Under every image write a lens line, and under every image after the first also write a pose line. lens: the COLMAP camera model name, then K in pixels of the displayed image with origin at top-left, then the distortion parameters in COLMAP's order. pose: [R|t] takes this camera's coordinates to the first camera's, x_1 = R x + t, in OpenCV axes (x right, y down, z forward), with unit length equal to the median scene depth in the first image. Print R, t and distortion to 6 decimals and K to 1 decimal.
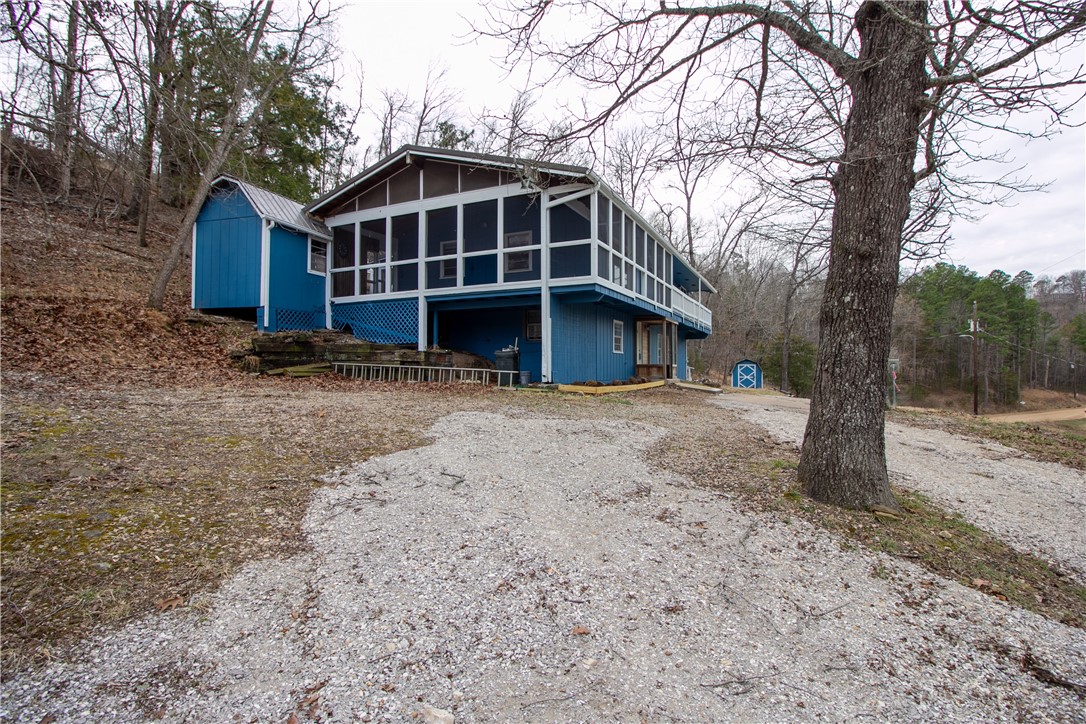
lens RADIAL K [[505.7, 0, 543.0], [0, 505.7, 362.0], [0, 0, 1]] dist [-0.013231, 0.000060]
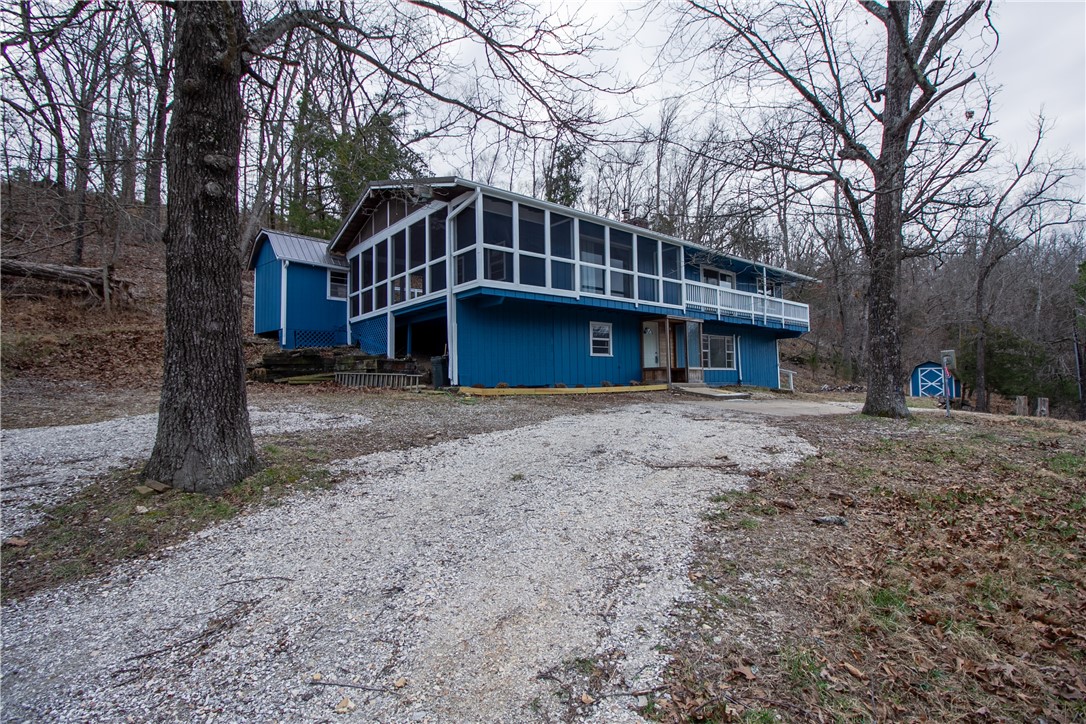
lens RADIAL K [[505.7, 0, 543.0], [0, 505.7, 362.0], [0, 0, 1]] dist [-0.013231, 0.000060]
pose [[0.919865, -0.033647, -0.390789, 0.515459], [0.022644, 0.999208, -0.032730, 0.027289], [0.391580, 0.021258, 0.919898, 0.096642]]
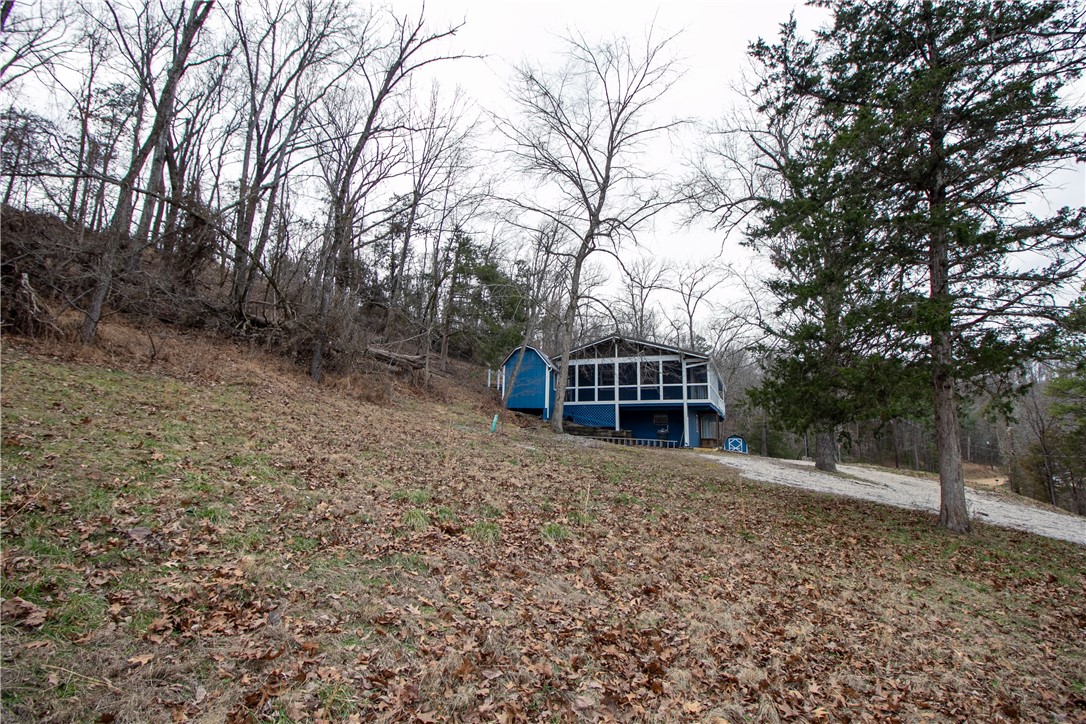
lens RADIAL K [[505.7, 0, 543.0], [0, 505.7, 362.0], [0, 0, 1]] dist [-0.013231, 0.000060]
pose [[0.997160, 0.022582, 0.071844, -0.695945], [-0.012277, 0.989967, -0.140766, -0.004806], [-0.074302, 0.139484, 0.987433, -1.050969]]
